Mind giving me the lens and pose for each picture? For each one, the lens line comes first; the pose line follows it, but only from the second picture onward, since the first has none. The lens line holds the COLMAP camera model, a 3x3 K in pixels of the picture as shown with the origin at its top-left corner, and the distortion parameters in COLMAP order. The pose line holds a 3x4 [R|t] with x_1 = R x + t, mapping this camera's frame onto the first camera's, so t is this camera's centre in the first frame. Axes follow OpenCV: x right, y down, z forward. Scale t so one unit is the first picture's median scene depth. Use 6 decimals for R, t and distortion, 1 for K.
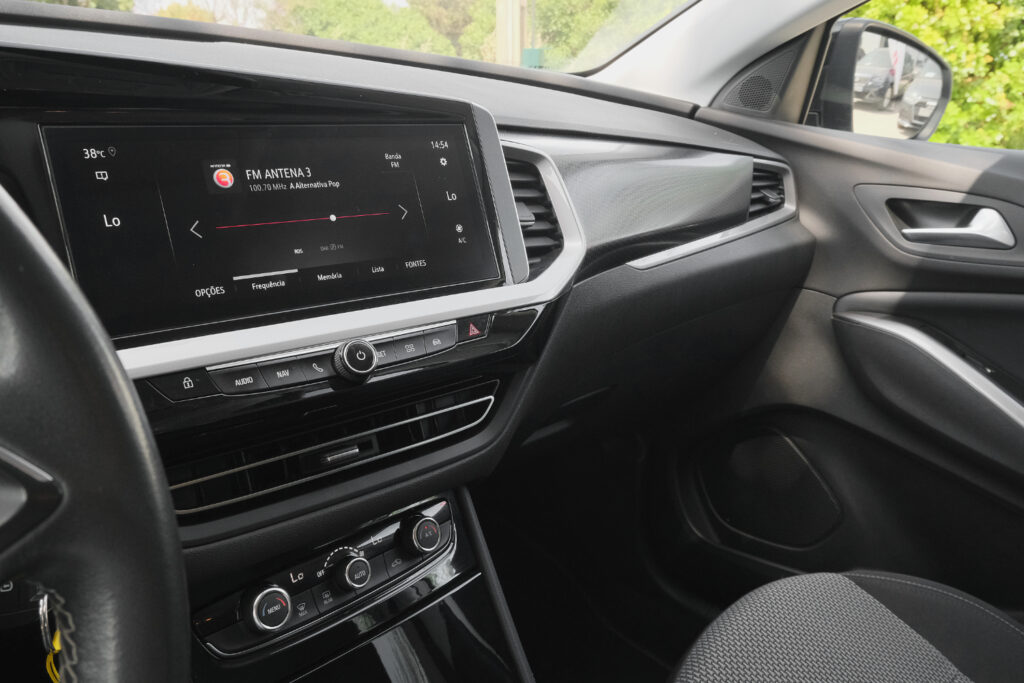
lens RADIAL K [[816.0, 0, 512.0], [0, 816.0, 341.5], [0, 0, 1]] dist [-0.007535, -0.004455]
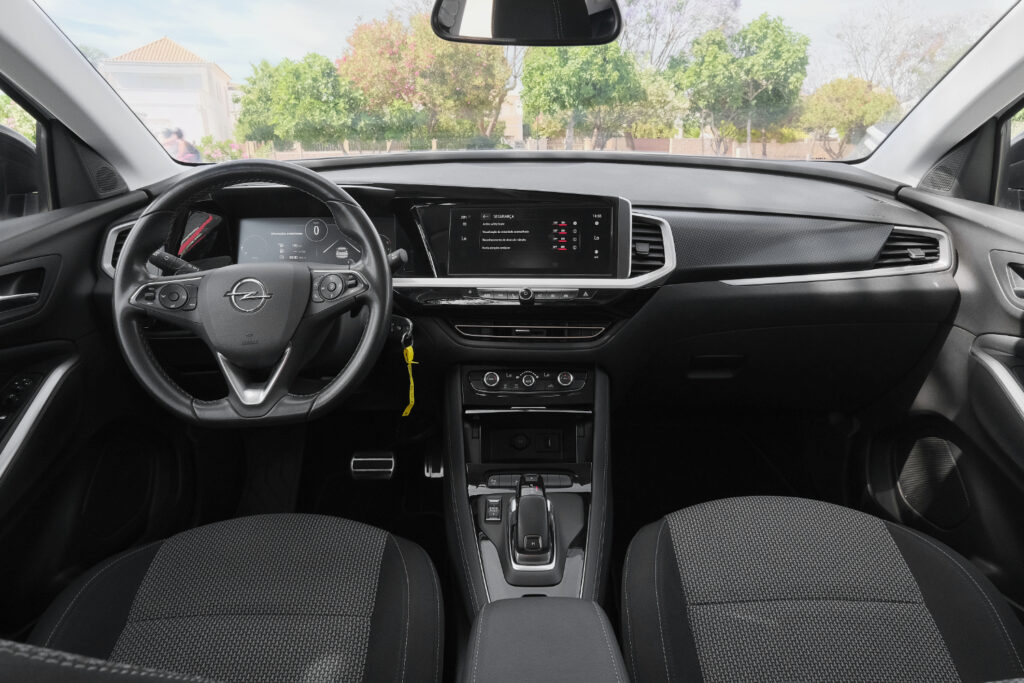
lens RADIAL K [[681.1, 0, 512.0], [0, 681.1, 341.5], [0, 0, 1]] dist [0.002476, -0.000082]
pose [[0.641022, 0.173283, -0.747706, 1.323985], [-0.180225, 0.980926, 0.072821, 0.015012], [0.746062, 0.088075, 0.660025, -0.455200]]
